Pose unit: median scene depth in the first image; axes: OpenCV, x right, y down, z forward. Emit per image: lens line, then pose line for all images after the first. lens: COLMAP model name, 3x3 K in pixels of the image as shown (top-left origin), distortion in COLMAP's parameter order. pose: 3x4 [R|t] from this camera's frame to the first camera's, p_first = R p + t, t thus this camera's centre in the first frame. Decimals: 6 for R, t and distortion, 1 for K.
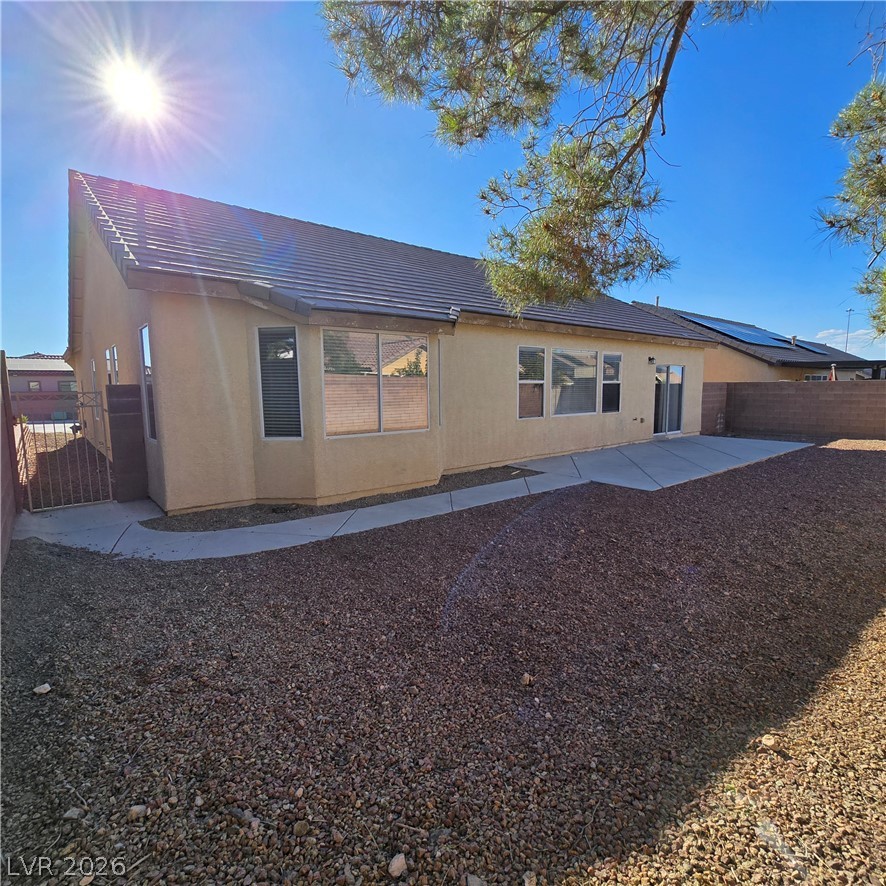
lens RADIAL K [[485.0, 0, 443.0], [0, 485.0, 443.0], [0, 0, 1]] dist [-0.005966, 0.000516]
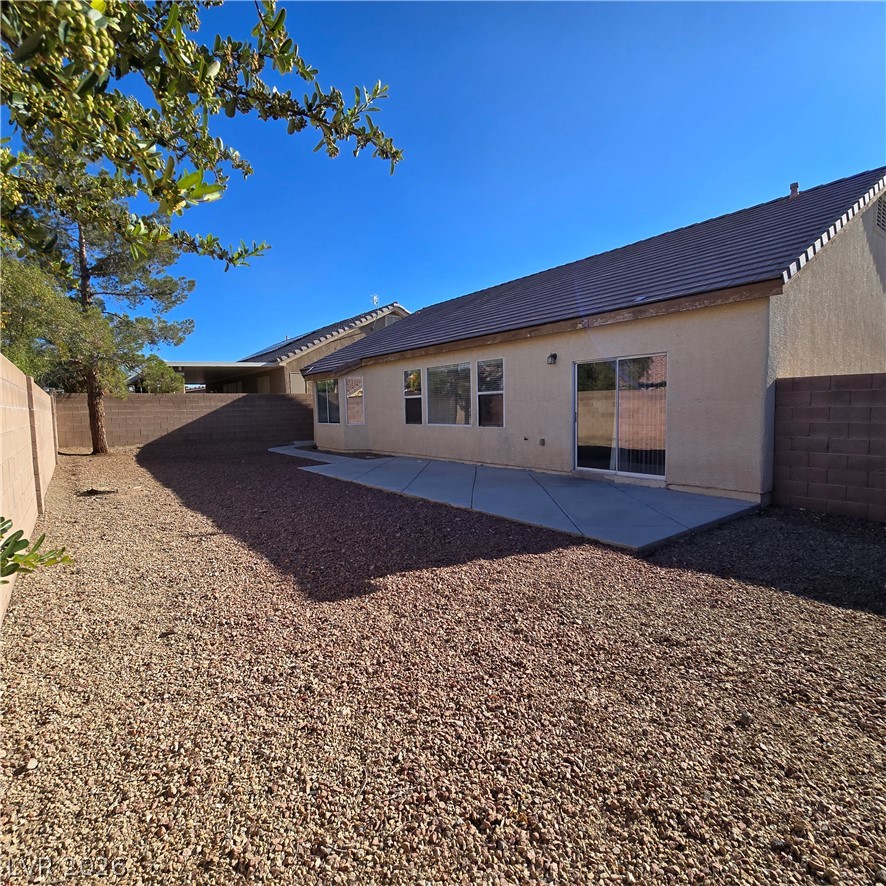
lens RADIAL K [[485.0, 0, 443.0], [0, 485.0, 443.0], [0, 0, 1]] dist [-0.005966, 0.000516]
pose [[-0.061713, 0.091458, -0.993895, 5.964764], [-0.083718, 0.991809, 0.096464, -0.539914], [0.994577, 0.089160, -0.053551, 4.643988]]
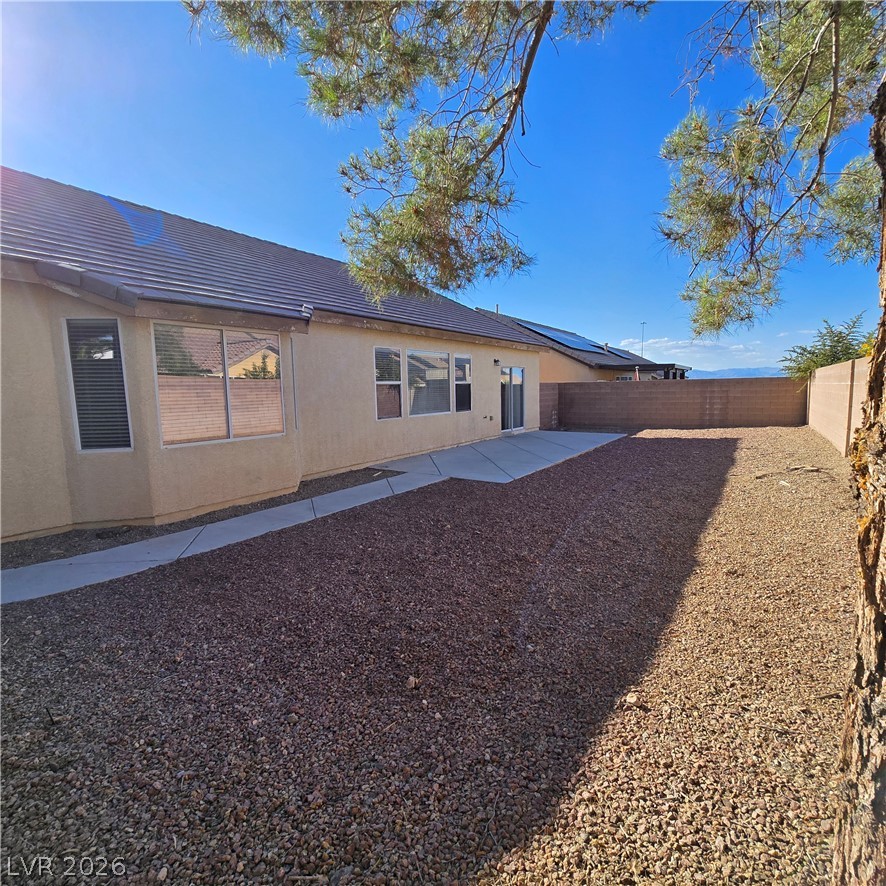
lens RADIAL K [[485.0, 0, 443.0], [0, 485.0, 443.0], [0, 0, 1]] dist [-0.005966, 0.000516]
pose [[0.956021, -0.043503, 0.290055, -0.023606], [0.044862, 0.998991, 0.001966, 0.005790], [-0.289848, 0.011133, 0.957008, 0.035296]]
